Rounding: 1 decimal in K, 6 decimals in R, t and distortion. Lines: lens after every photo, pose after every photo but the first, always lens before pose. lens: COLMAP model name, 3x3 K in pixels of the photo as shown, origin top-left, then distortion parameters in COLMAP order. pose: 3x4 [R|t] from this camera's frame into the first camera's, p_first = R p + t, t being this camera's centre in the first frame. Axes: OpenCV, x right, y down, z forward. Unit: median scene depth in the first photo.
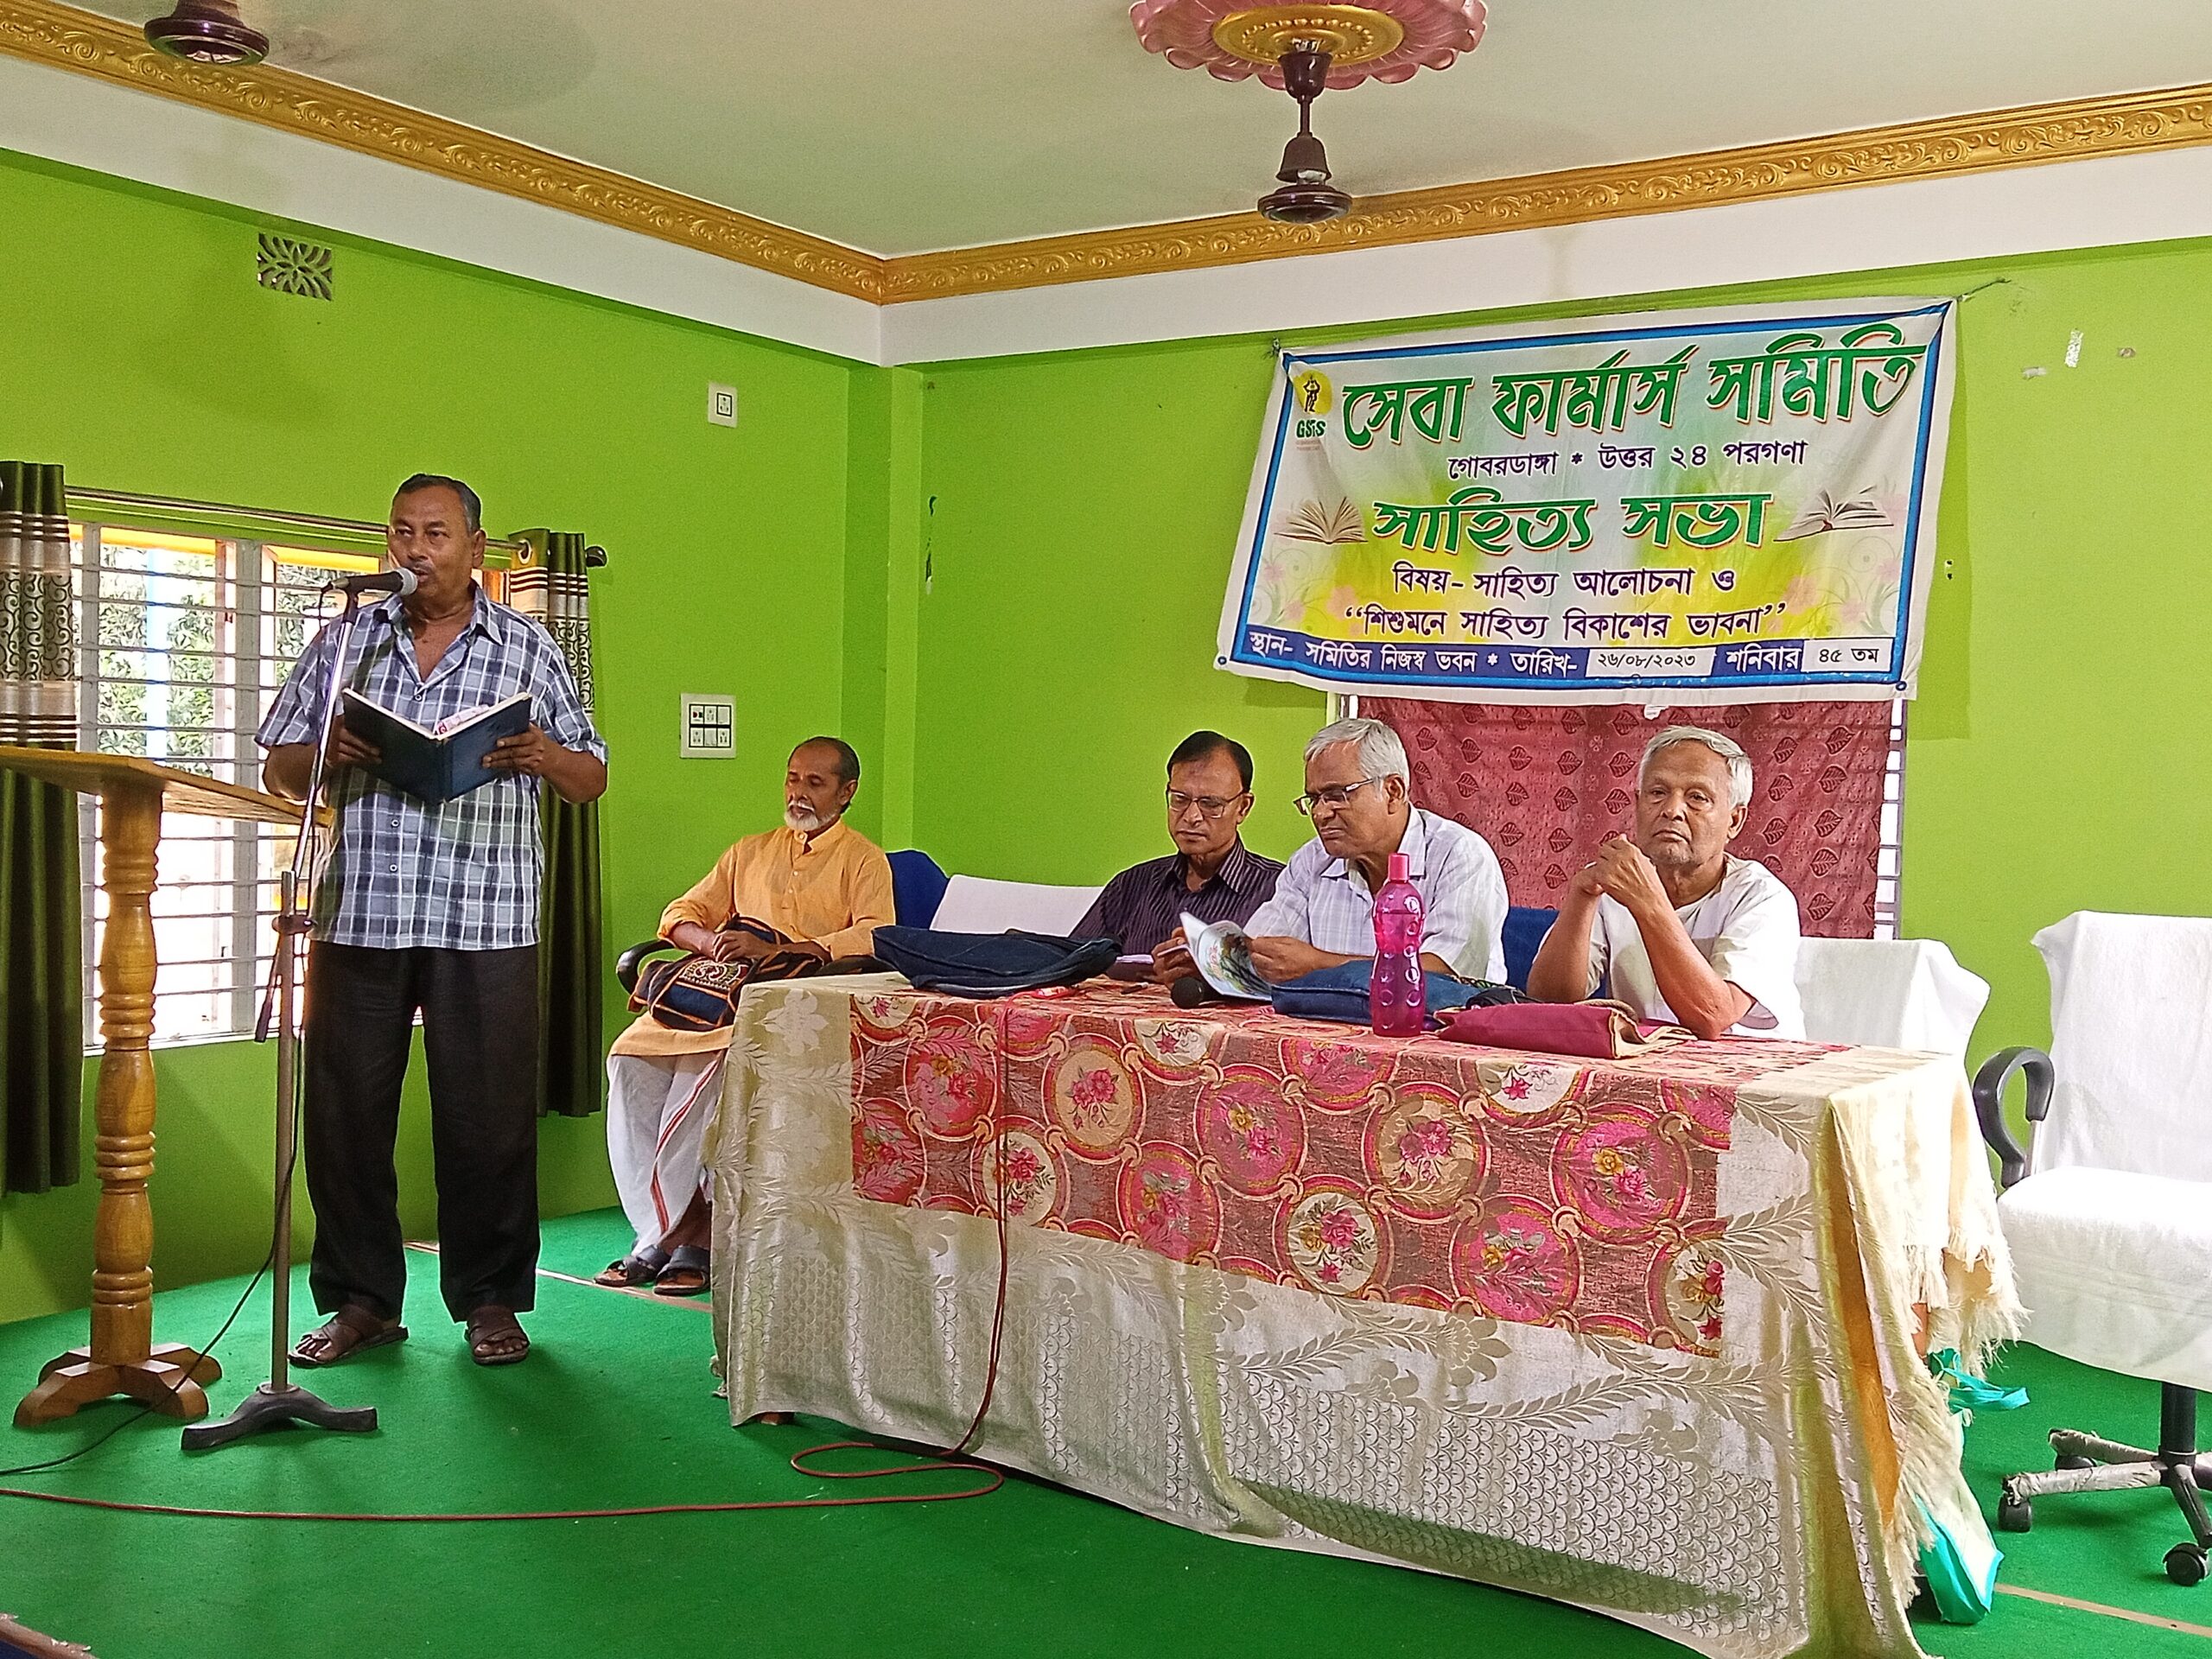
lens RADIAL K [[2037.9, 0, 1095.6], [0, 2037.9, 823.5], [0, 0, 1]] dist [0.020403, 0.000000]
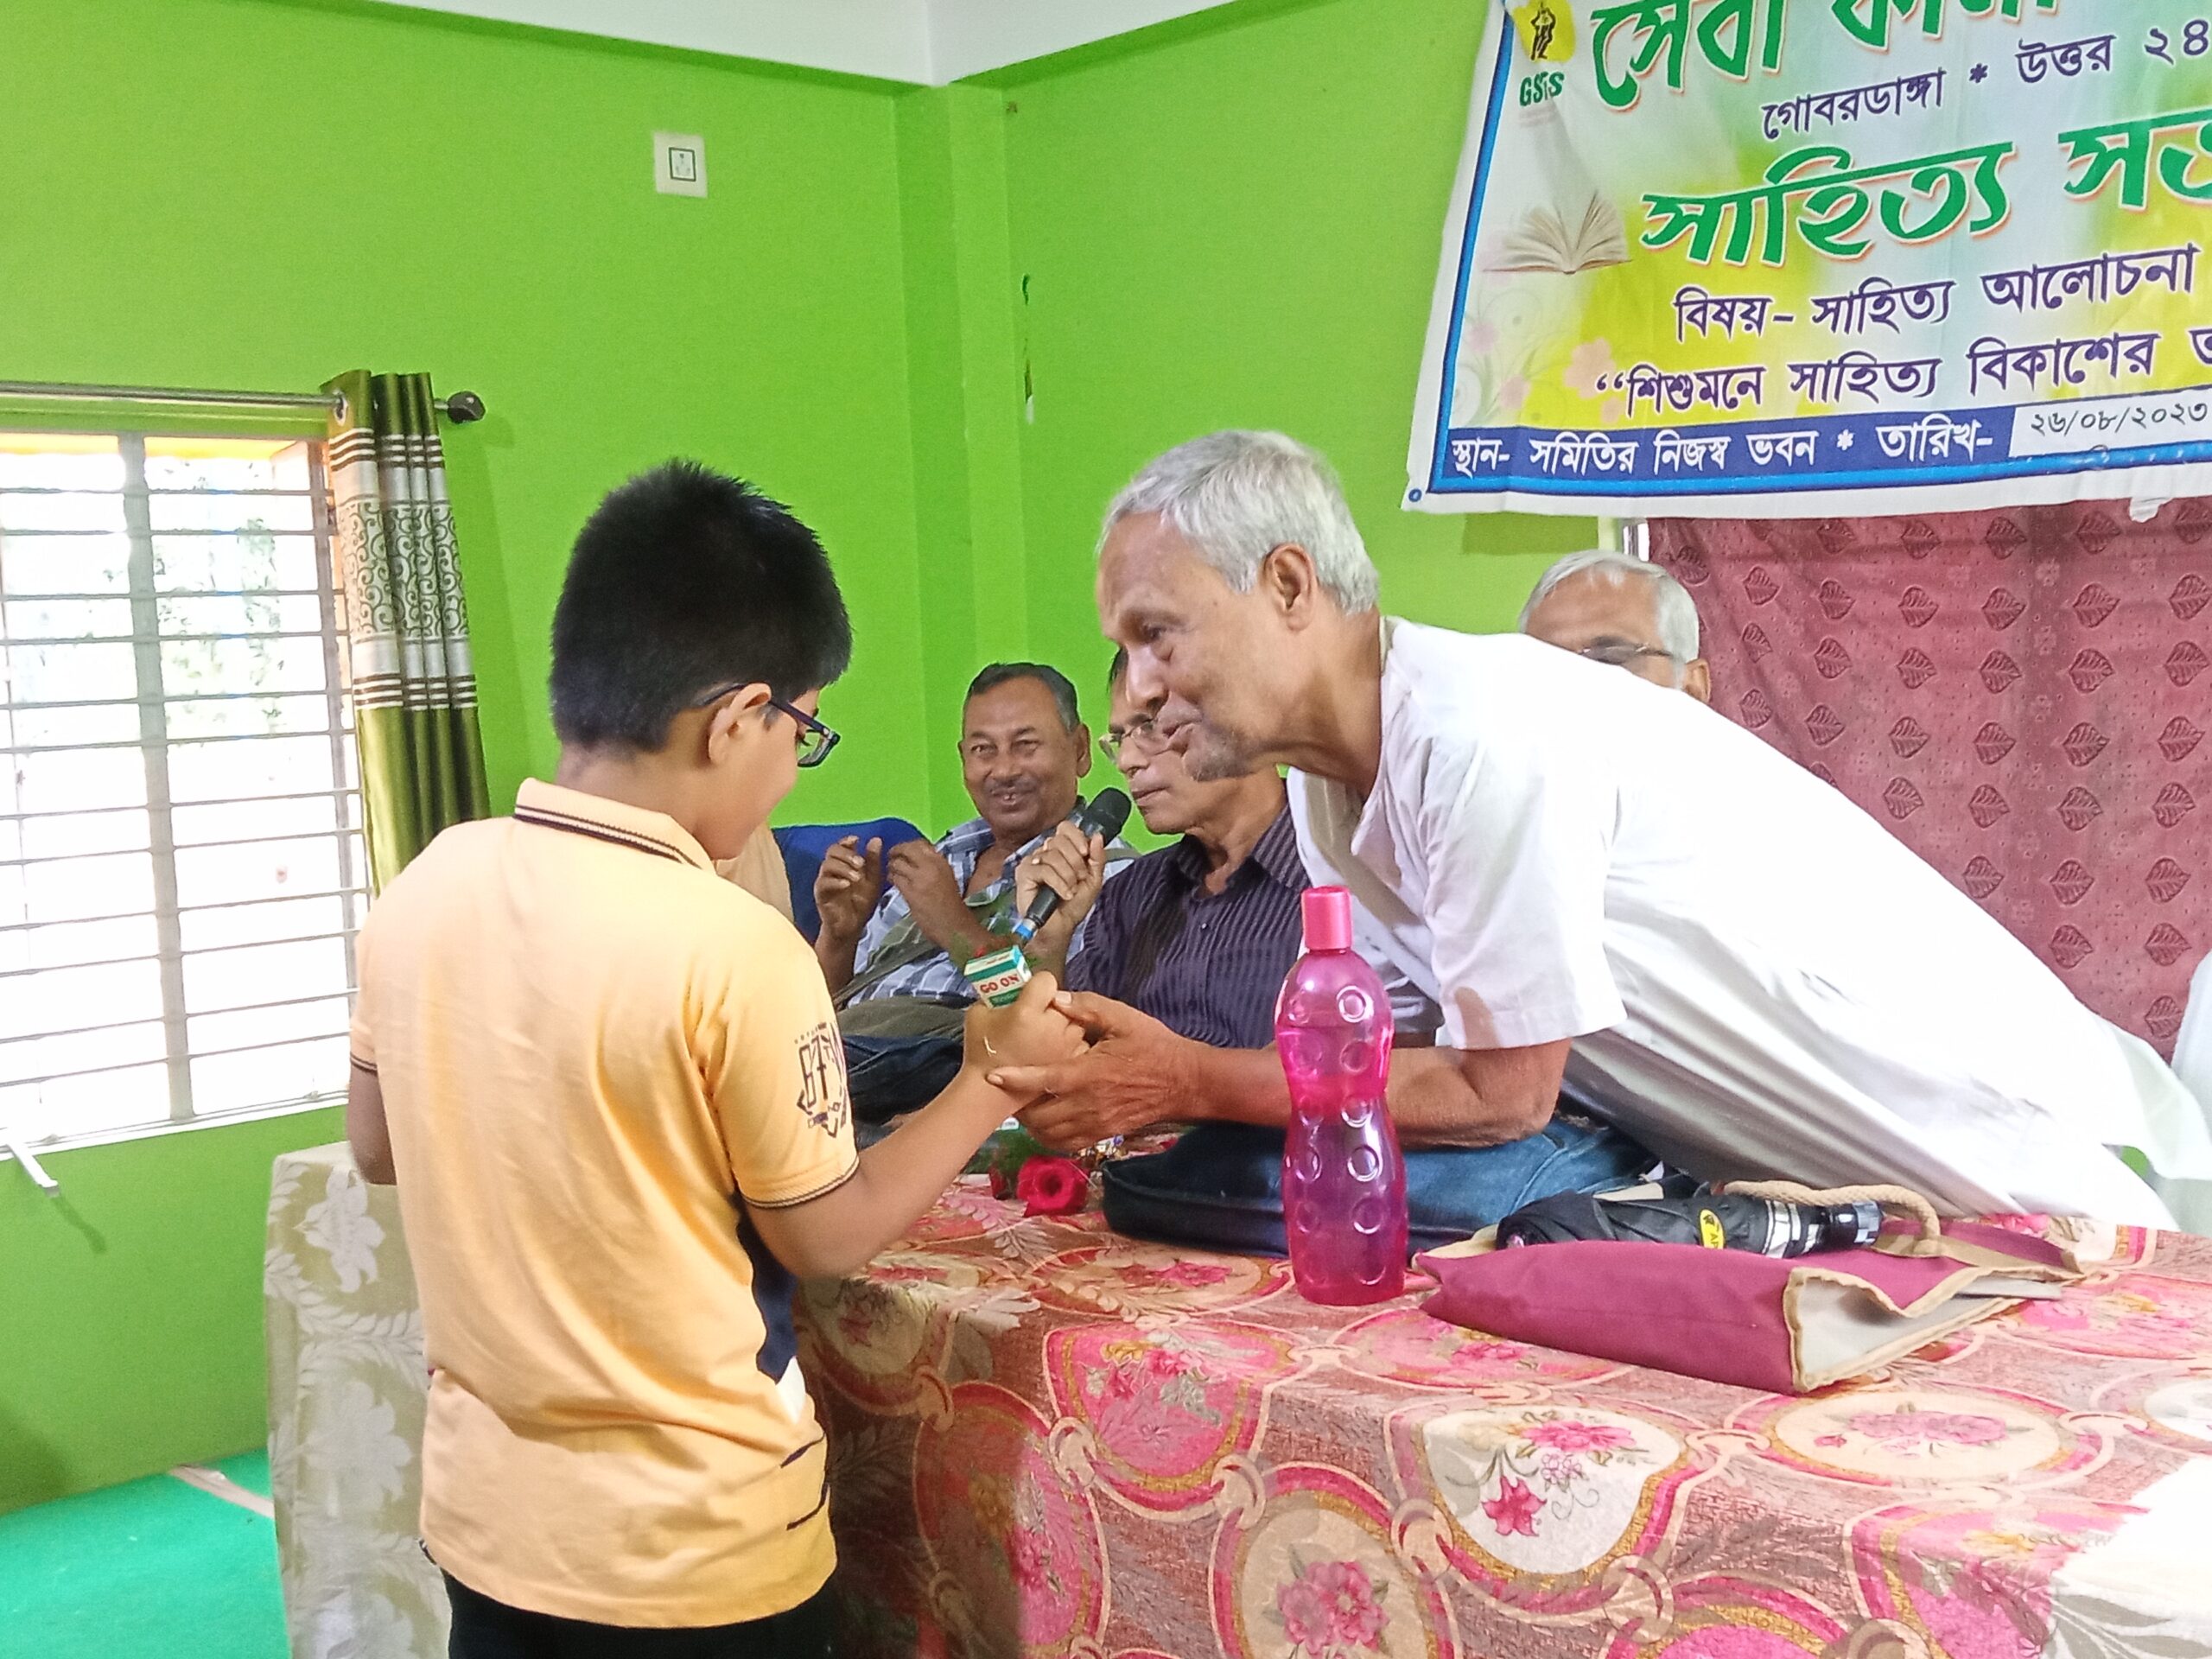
lens RADIAL K [[2419.2, 0, 1100.6], [0, 2419.2, 820.4], [0, 0, 1]] dist [-0.023344, 0.000000]
pose [[0.977995, -0.056941, -0.200709, 0.117914], [0.065960, 0.997078, 0.038533, -0.013455], [0.197928, -0.050924, 0.978893, 0.281871]]
